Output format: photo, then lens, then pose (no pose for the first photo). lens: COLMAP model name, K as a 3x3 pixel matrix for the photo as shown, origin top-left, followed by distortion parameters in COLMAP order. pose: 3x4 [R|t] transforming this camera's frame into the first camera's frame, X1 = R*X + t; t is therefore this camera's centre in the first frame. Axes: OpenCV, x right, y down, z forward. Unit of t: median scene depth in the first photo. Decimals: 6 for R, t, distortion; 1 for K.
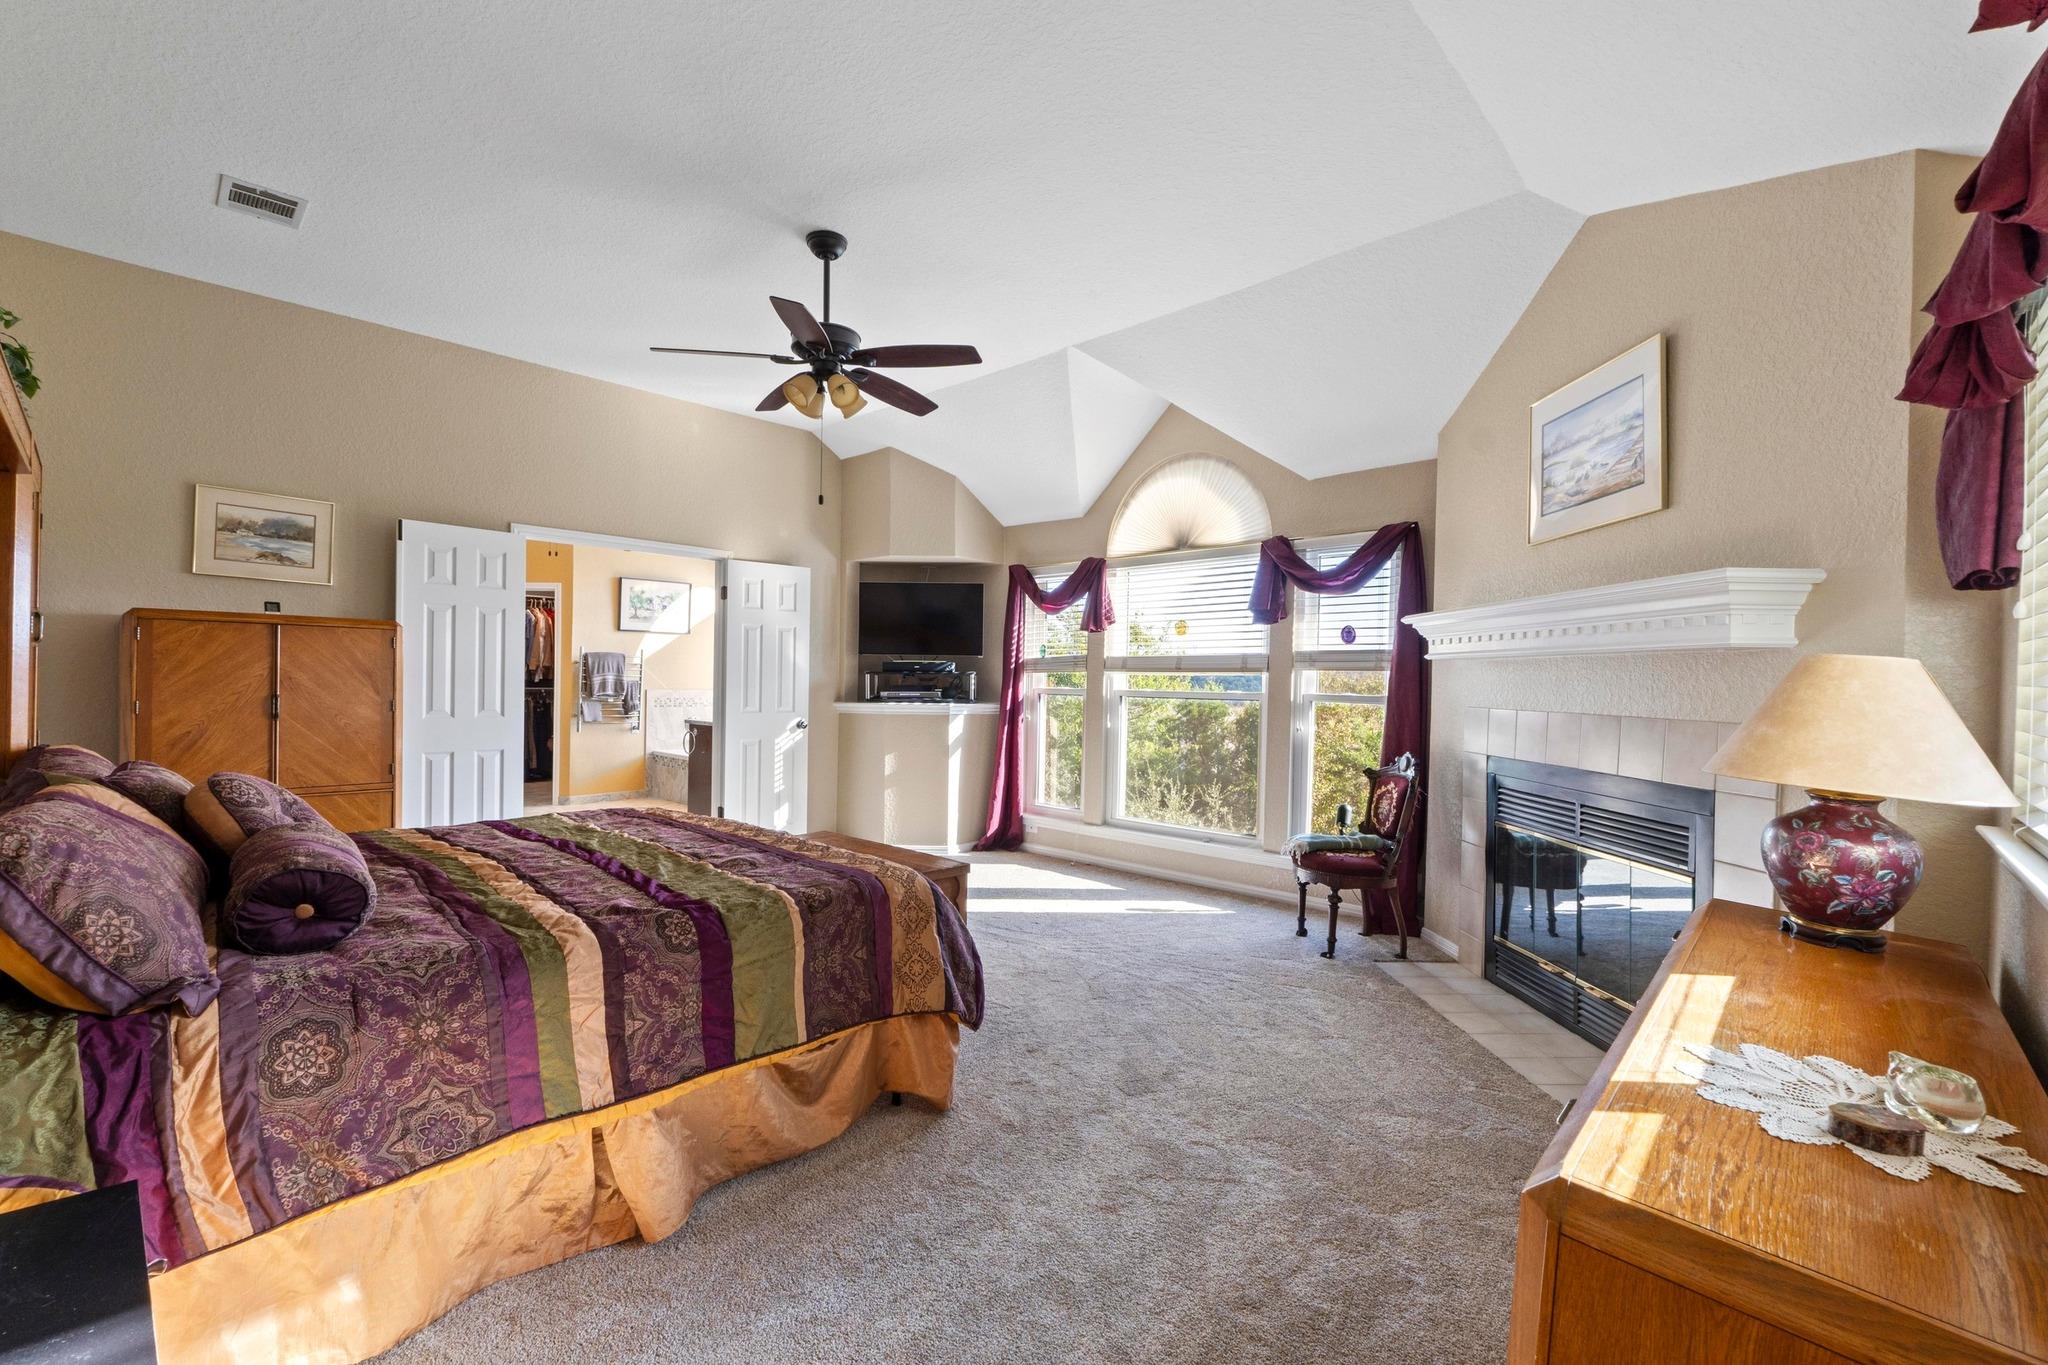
lens RADIAL K [[885.5, 0, 1016.4], [0, 885.5, 676.2], [0, 0, 1]] dist [-0.003801, -0.001213]
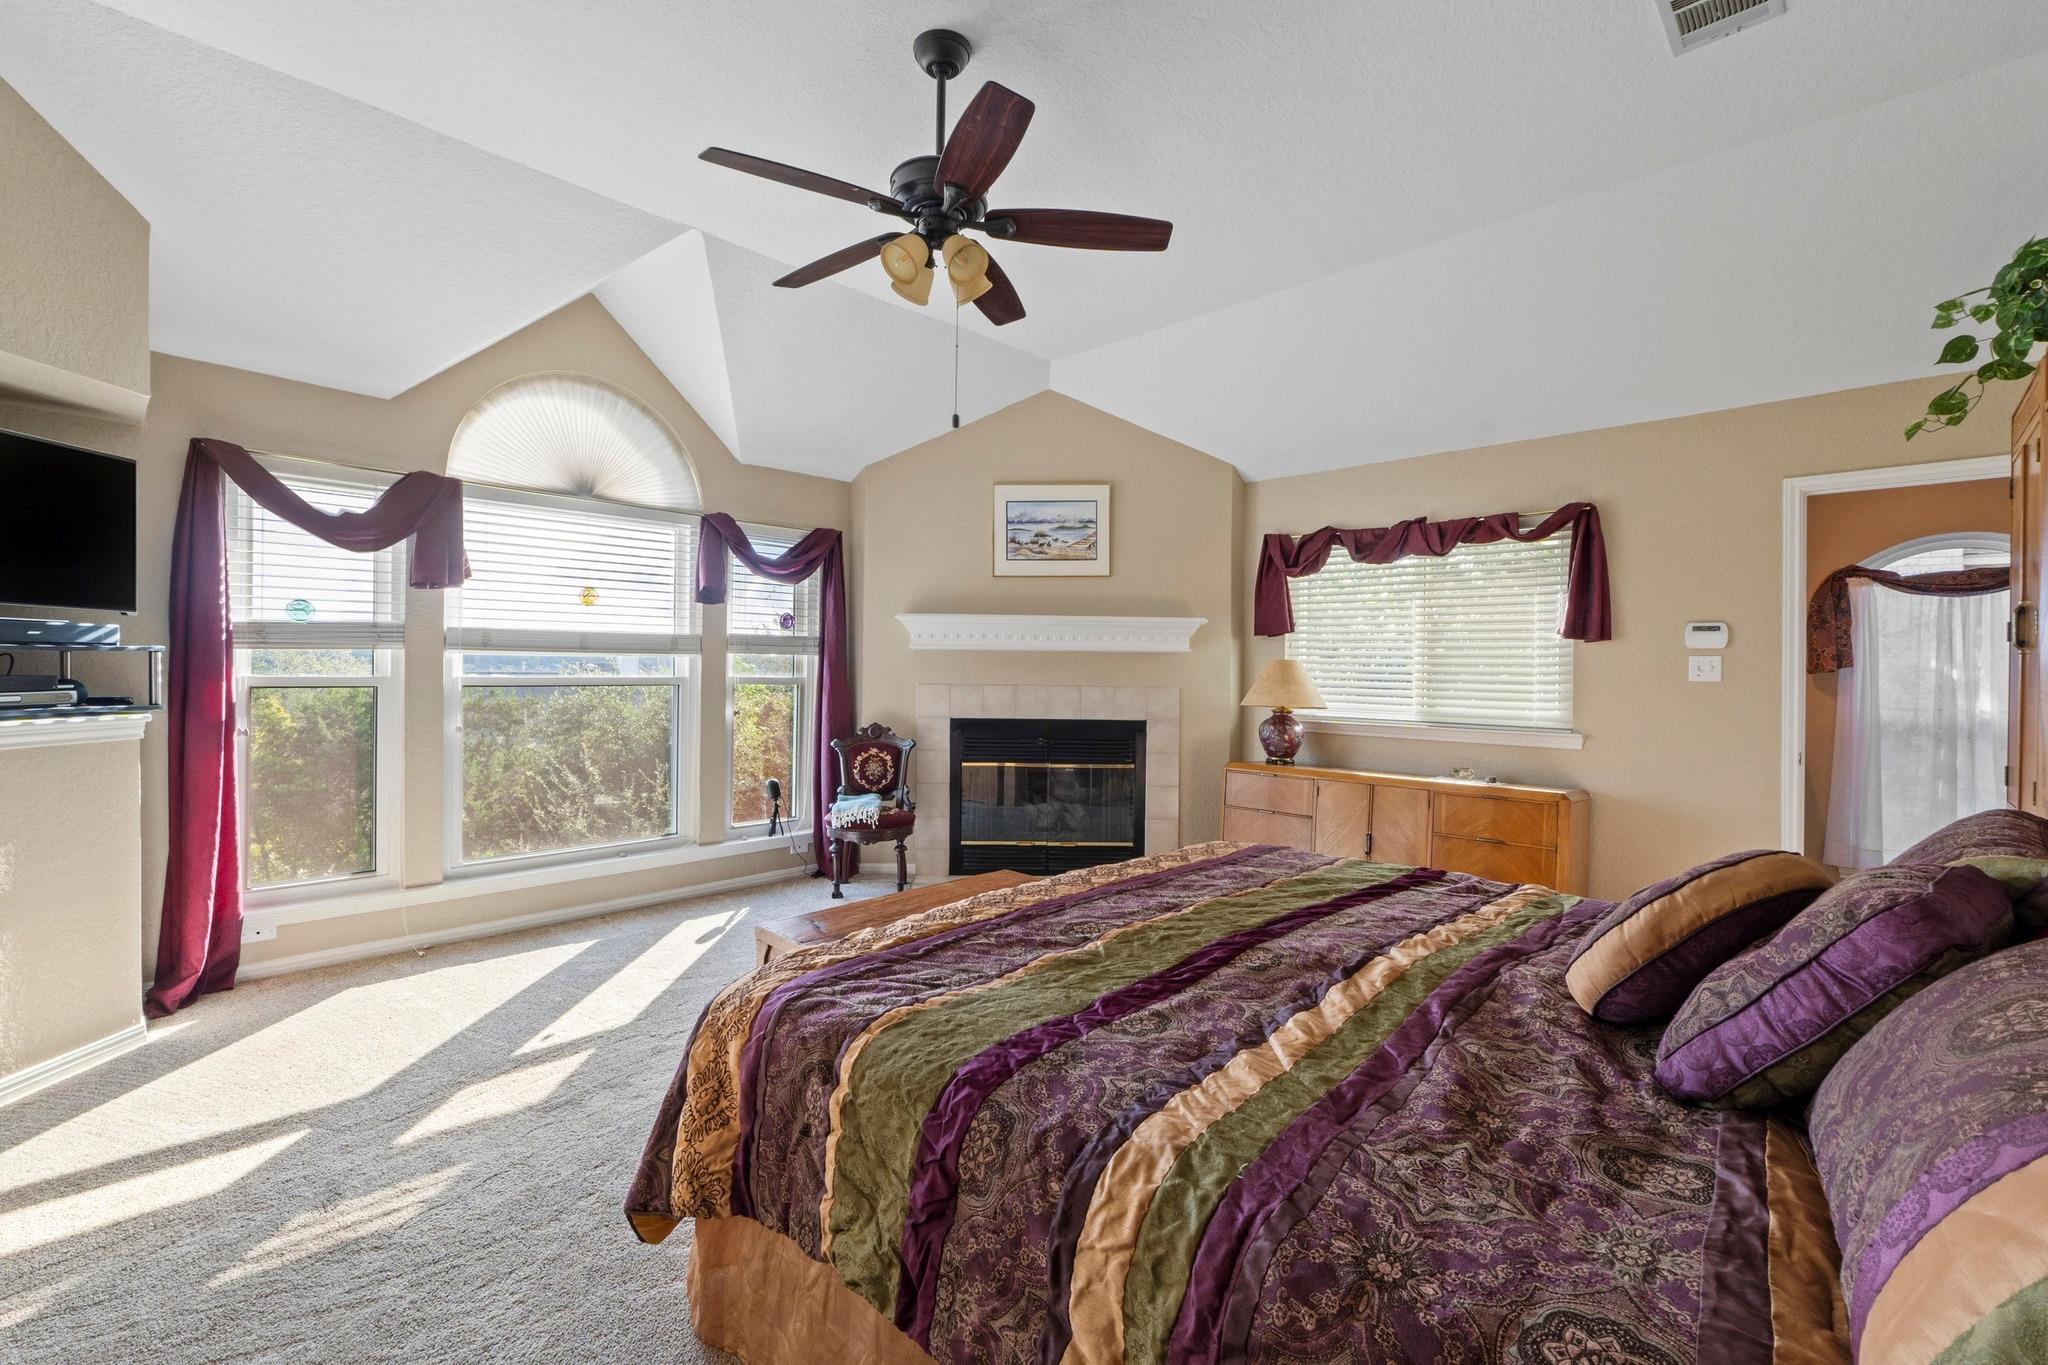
lens RADIAL K [[885.5, 0, 1018.8], [0, 885.5, 677.4], [0, 0, 1]] dist [-0.003801, -0.001213]
pose [[-0.013061, -0.019394, 0.999727, -0.655054], [-0.012010, 0.999743, 0.019237, -0.002798], [-0.999843, -0.011755, -0.013291, 0.671670]]
